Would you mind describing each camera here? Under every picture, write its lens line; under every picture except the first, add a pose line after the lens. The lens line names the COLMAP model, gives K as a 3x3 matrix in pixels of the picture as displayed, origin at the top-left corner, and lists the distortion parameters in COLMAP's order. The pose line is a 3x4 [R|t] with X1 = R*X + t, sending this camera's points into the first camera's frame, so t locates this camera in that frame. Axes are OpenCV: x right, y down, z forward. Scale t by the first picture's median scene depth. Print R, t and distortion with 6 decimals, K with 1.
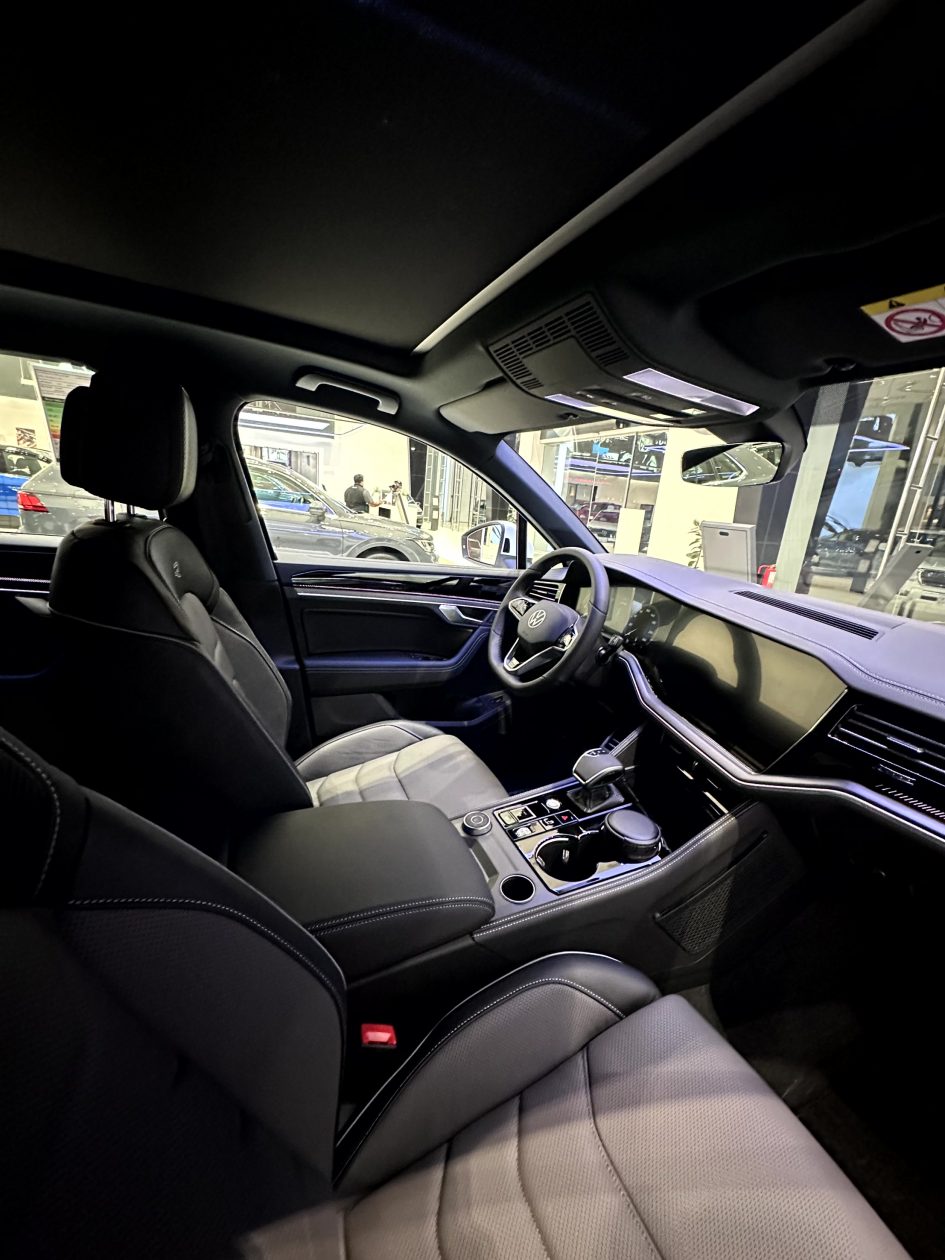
lens RADIAL K [[497.1, 0, 472.5], [0, 497.1, 630.0], [0, 0, 1]] dist [0.008925, 0.000112]
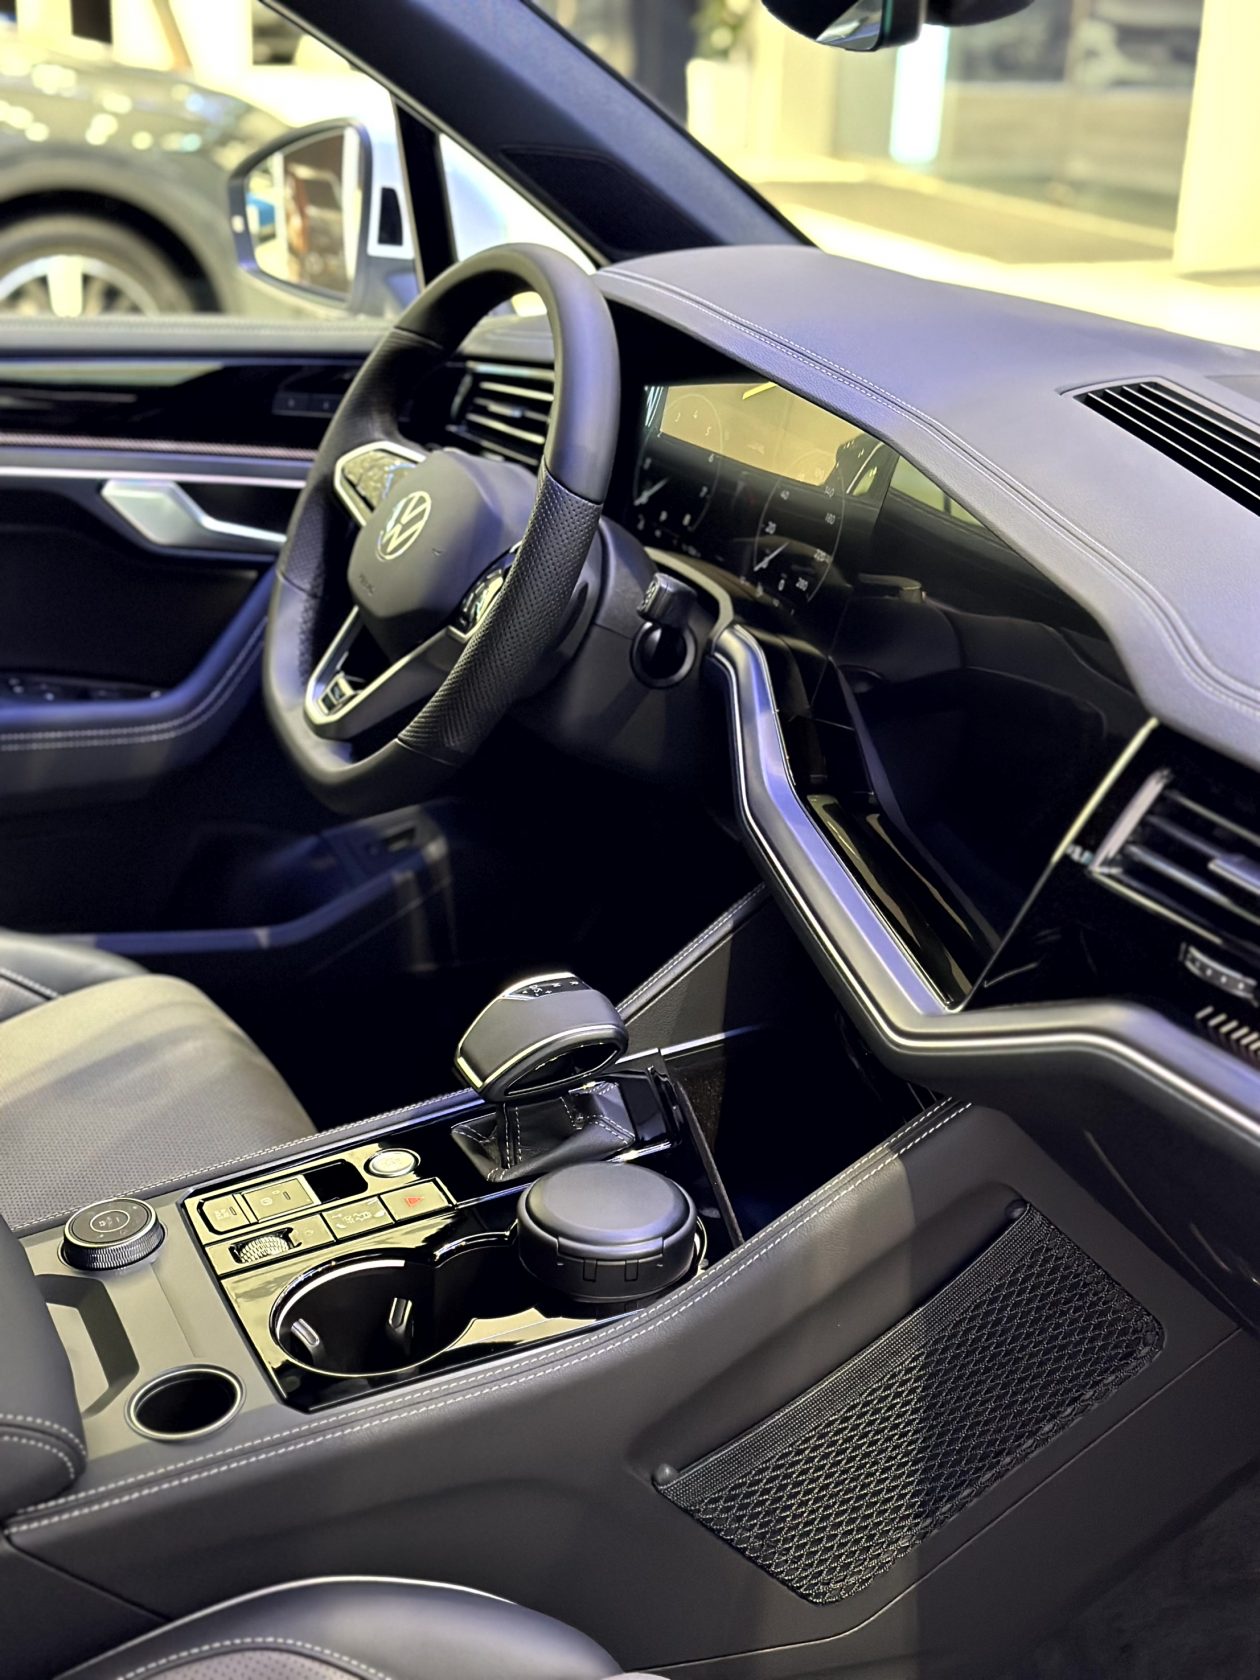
lens RADIAL K [[2336.4, 0, 630.0], [0, 2336.4, 840.0], [0, 0, 1]] dist [0.145166, -0.127904]
pose [[0.998693, -0.051116, 0.000015, 0.242430], [0.050725, 0.991091, 0.123148, -0.003863], [-0.006310, -0.122987, 0.992388, -0.278271]]
